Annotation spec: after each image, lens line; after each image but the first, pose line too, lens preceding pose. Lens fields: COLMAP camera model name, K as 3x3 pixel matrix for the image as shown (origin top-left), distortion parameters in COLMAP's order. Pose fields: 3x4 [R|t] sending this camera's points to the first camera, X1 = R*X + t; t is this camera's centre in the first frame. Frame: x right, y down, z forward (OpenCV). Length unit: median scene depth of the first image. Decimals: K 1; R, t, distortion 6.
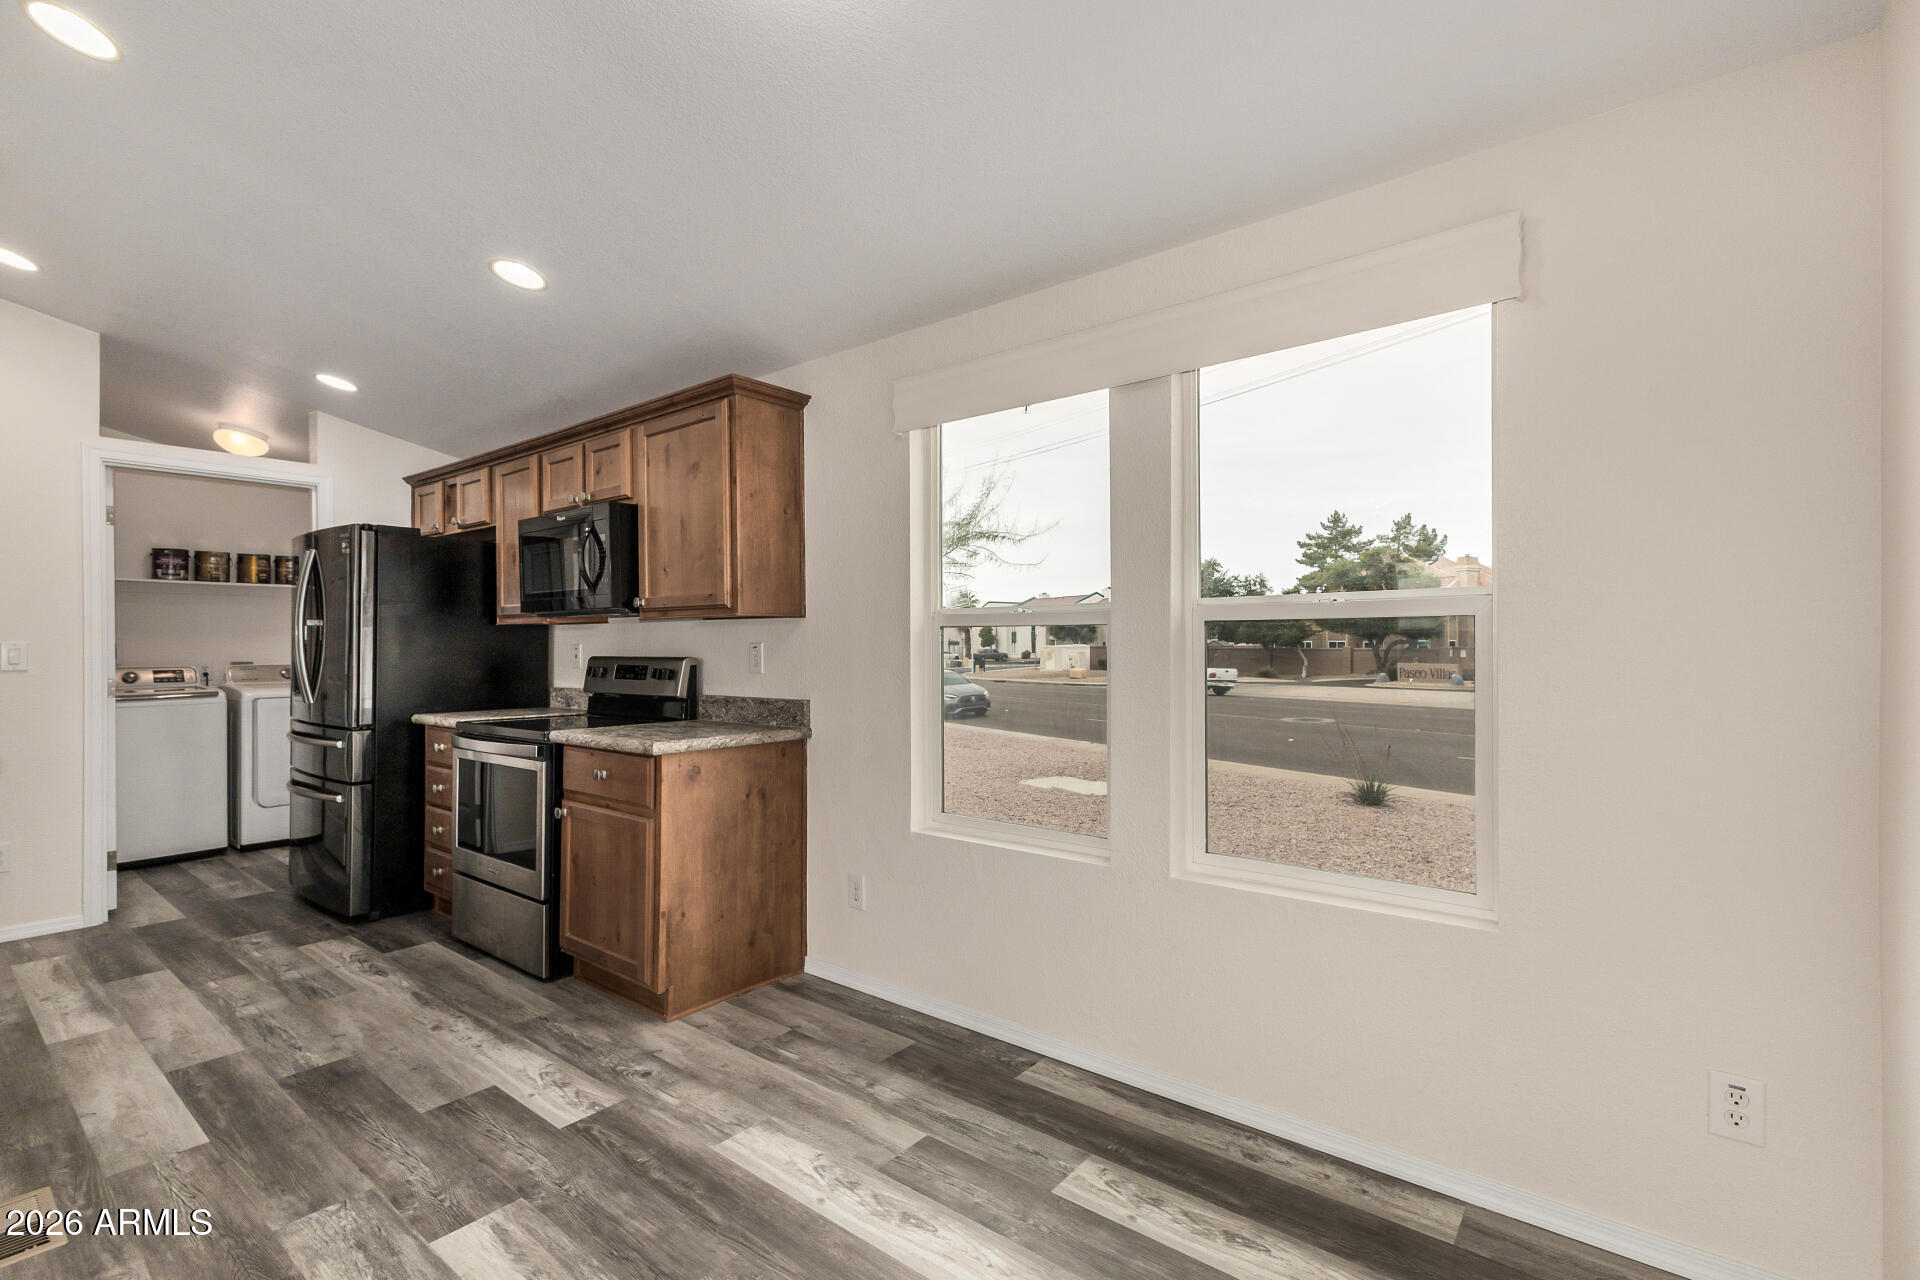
lens RADIAL K [[834.9, 0, 966.1], [0, 834.9, 644.3], [0, 0, 1]] dist [0.011369, -0.000153]
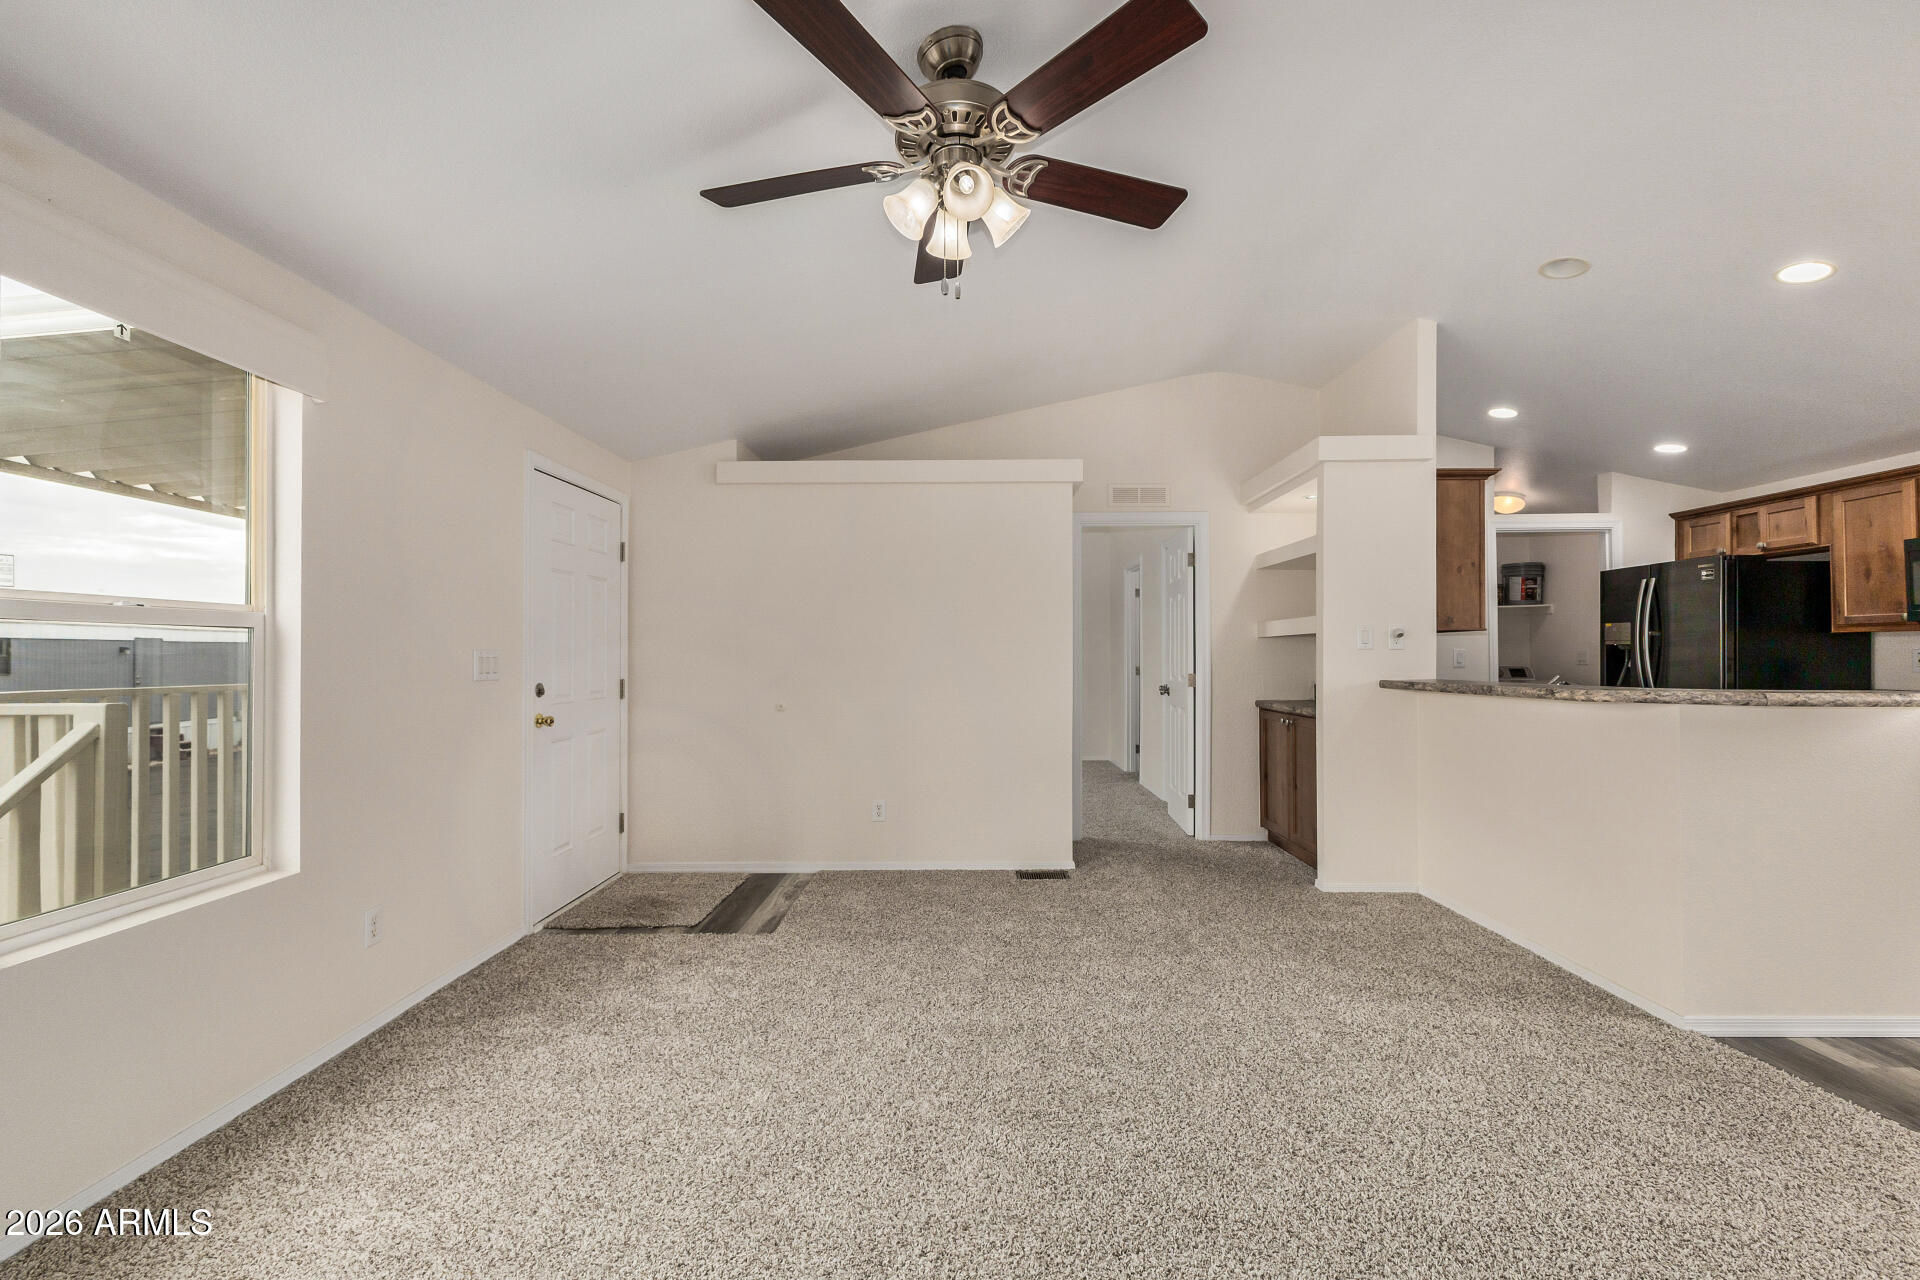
lens RADIAL K [[838.7, 0, 964.2], [0, 838.7, 646.1], [0, 0, 1]] dist [0.000623, -0.000365]
pose [[0.622415, -0.007637, -0.782650, -0.525033], [0.002088, 0.999965, -0.008097, 0.002780], [0.782684, 0.003405, 0.622409, -0.837757]]
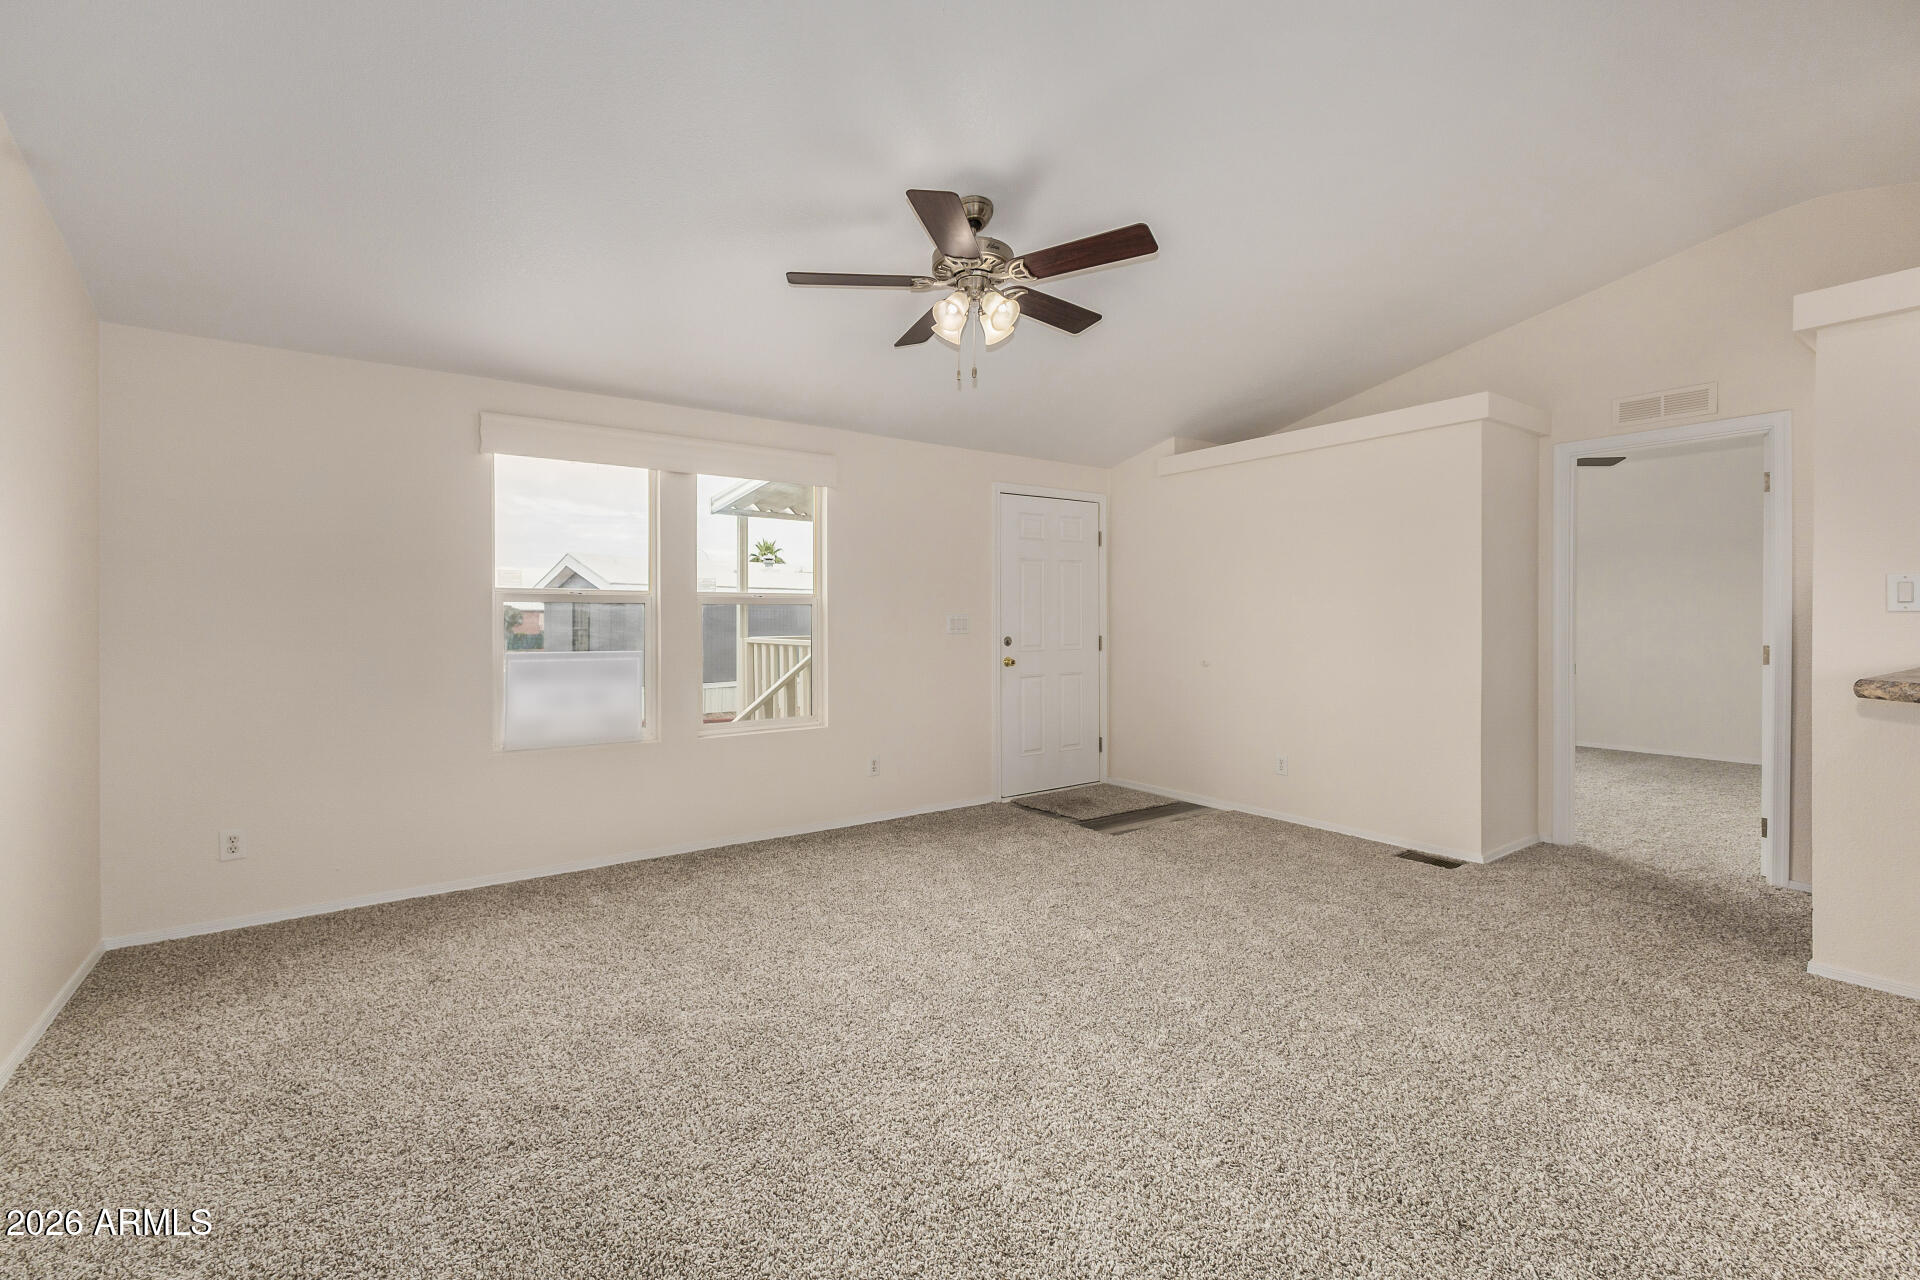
lens RADIAL K [[834.5, 0, 957.6], [0, 834.5, 623.0], [0, 0, 1]] dist [0.014021, -0.005463]
pose [[-0.271103, 0.009968, -0.962499, -0.094439], [0.003894, 0.999950, 0.009259, -0.001217], [0.962542, -0.001238, -0.271128, -0.168965]]
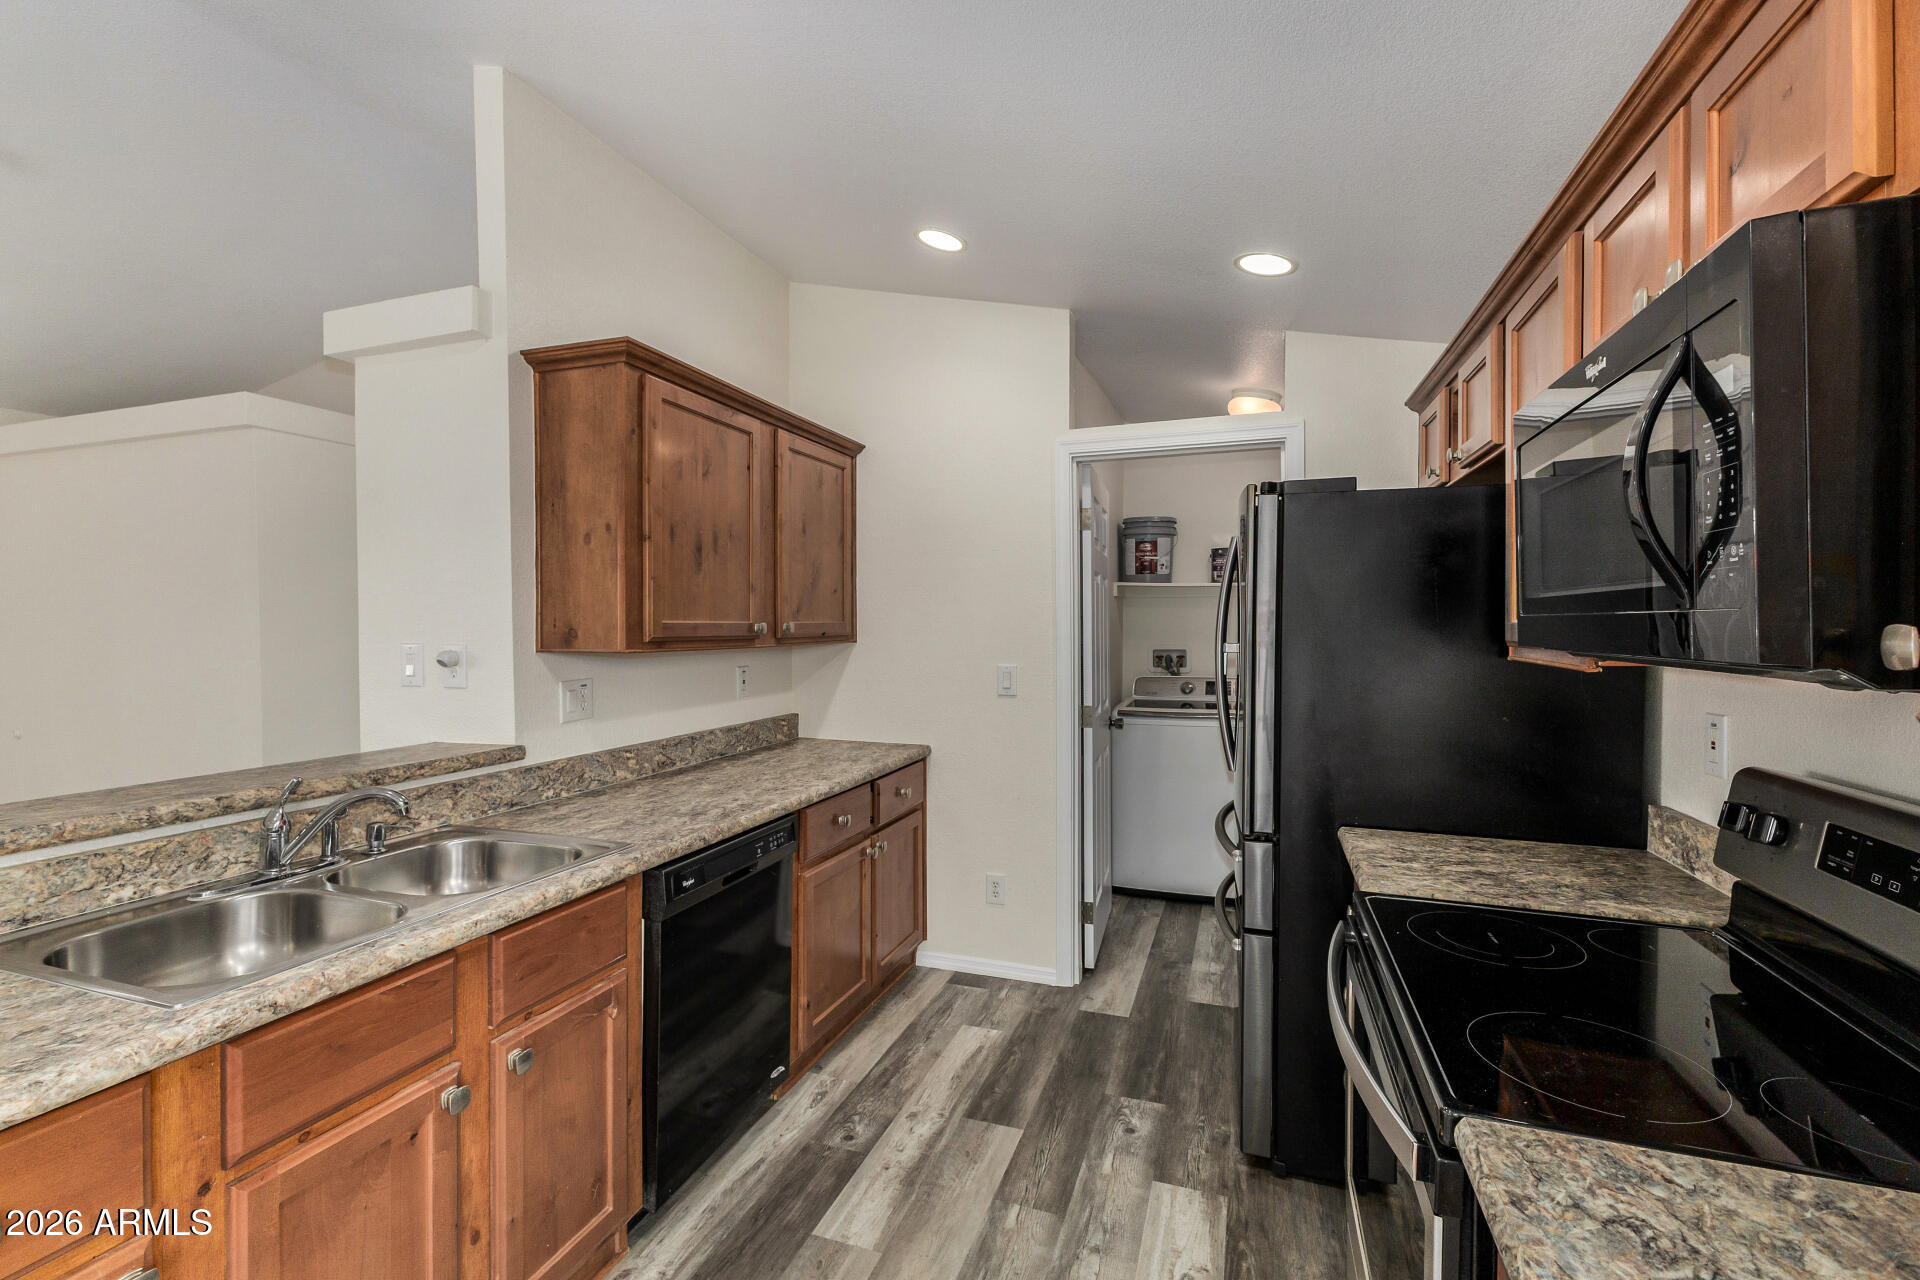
lens RADIAL K [[828.1, 0, 976.2], [0, 828.1, 634.3], [0, 0, 1]] dist [0.018707, 0.000057]
pose [[0.315392, 0.017337, -0.948803, -0.286461], [0.001396, 0.999824, 0.018733, -0.061283], [0.948960, -0.007233, 0.315312, 0.758125]]
